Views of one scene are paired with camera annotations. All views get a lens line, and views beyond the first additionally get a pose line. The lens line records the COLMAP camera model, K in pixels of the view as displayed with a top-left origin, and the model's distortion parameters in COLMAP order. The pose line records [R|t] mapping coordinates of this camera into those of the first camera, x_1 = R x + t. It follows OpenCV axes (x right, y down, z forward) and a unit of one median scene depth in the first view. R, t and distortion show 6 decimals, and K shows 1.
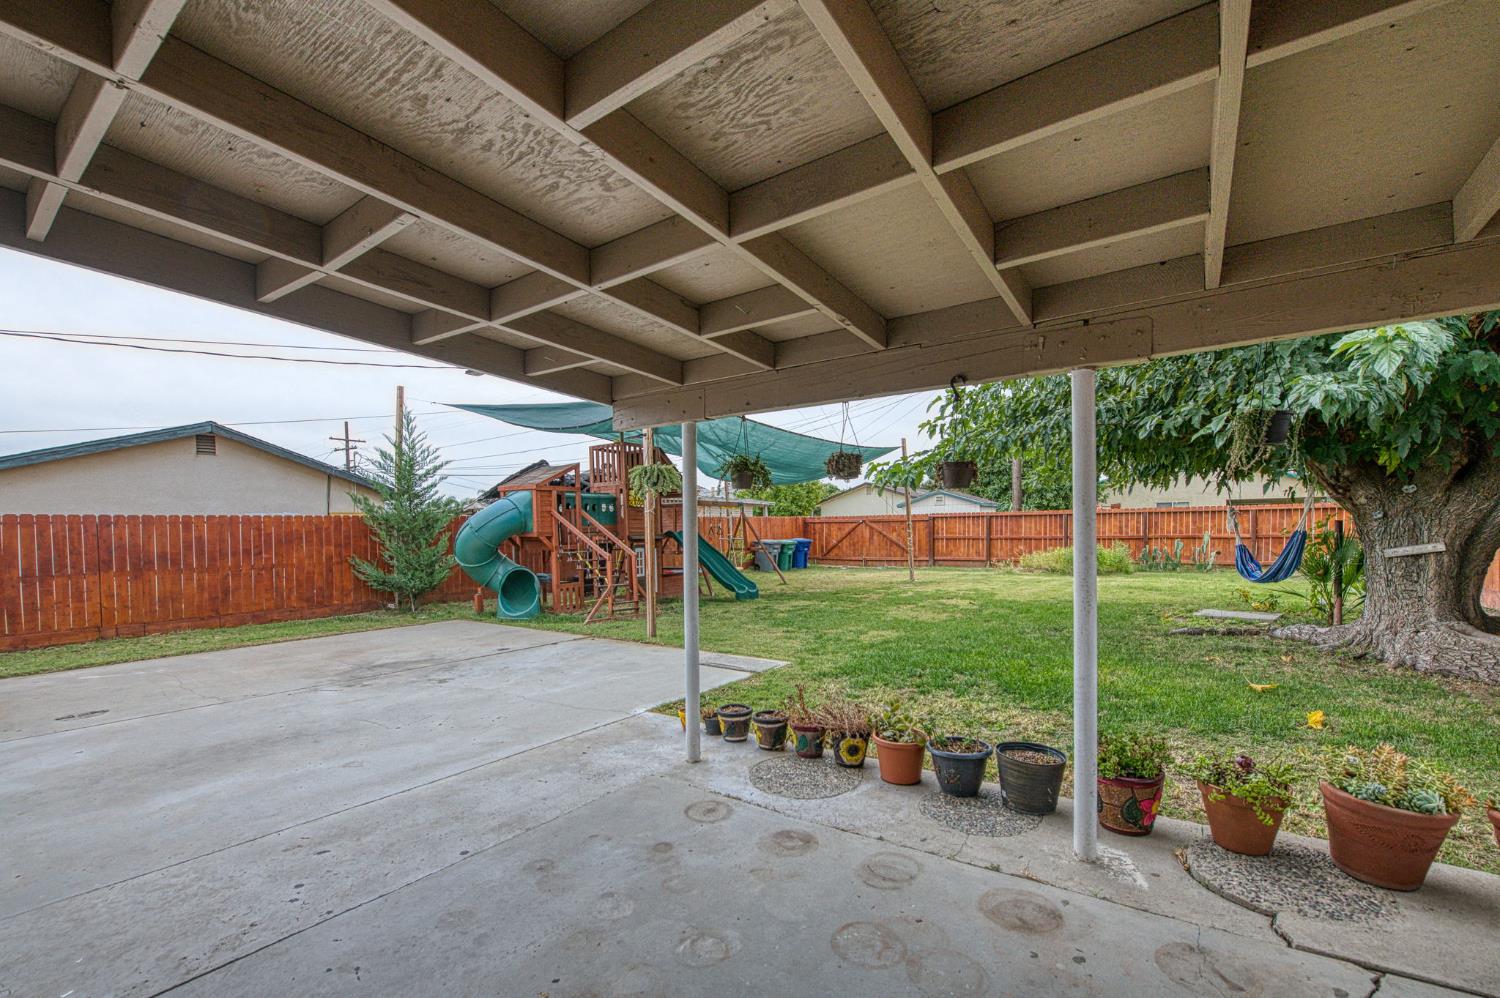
lens RADIAL K [[610.6, 0, 750.4], [0, 610.6, 543.7], [0, 0, 1]] dist [-0.002823, -0.000407]
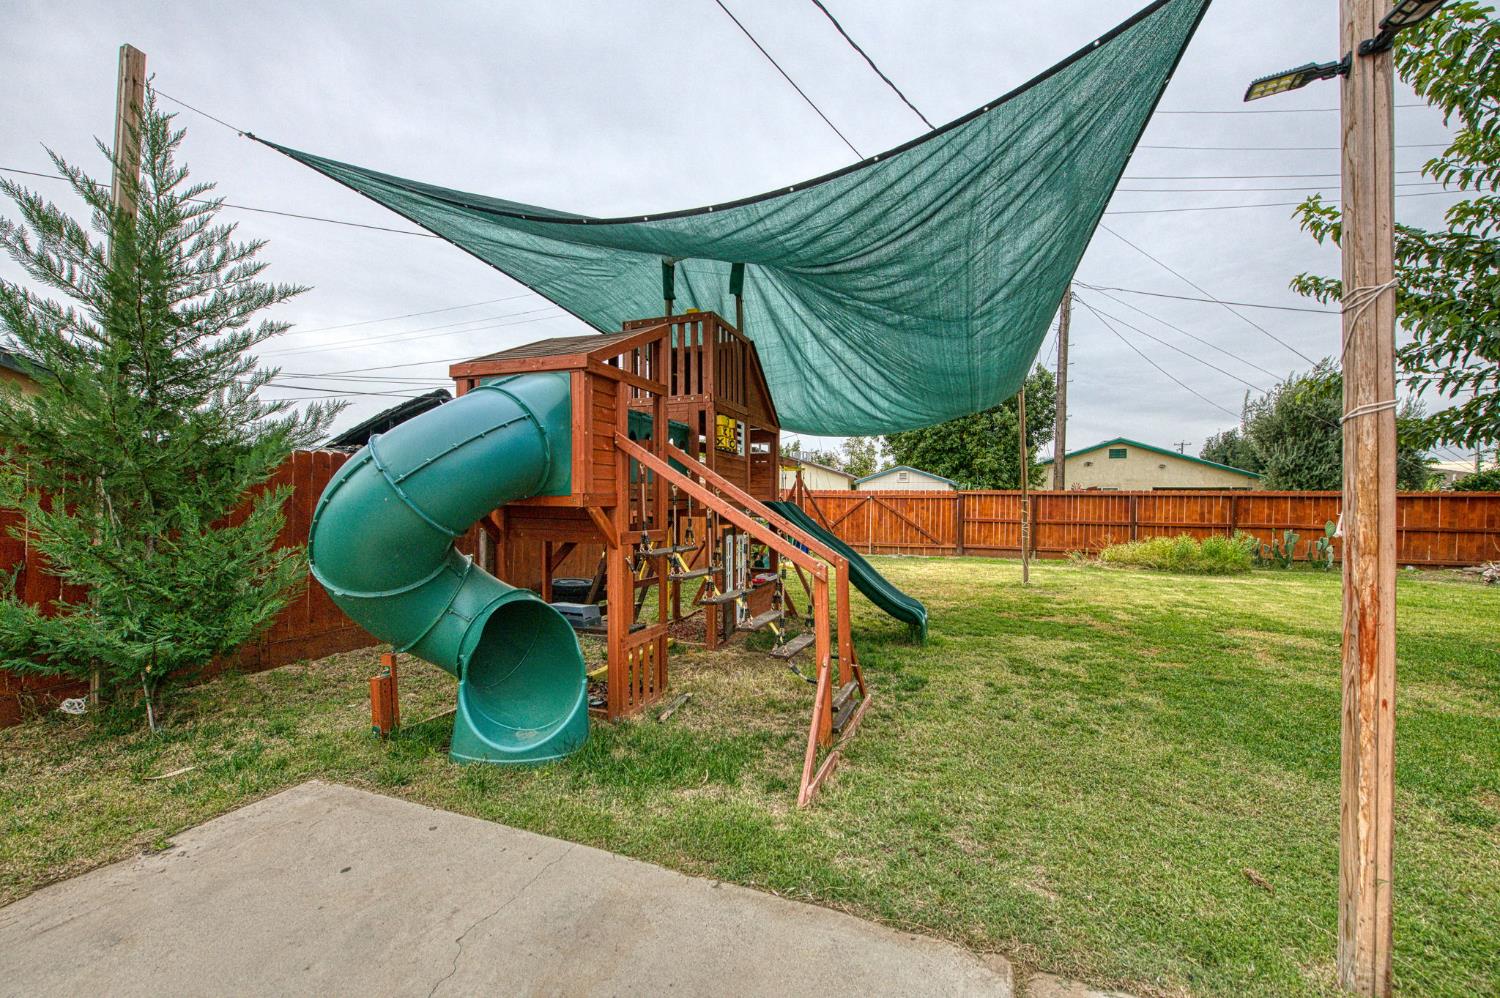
lens RADIAL K [[588.0, 0, 749.3], [0, 588.0, 510.1], [0, 0, 1]] dist [0.002339, 0.000130]
pose [[0.972567, 0.026049, 0.231161, -0.316177], [-0.022640, 0.999592, -0.017390, -0.005838], [-0.231520, 0.011680, 0.972760, 0.615877]]
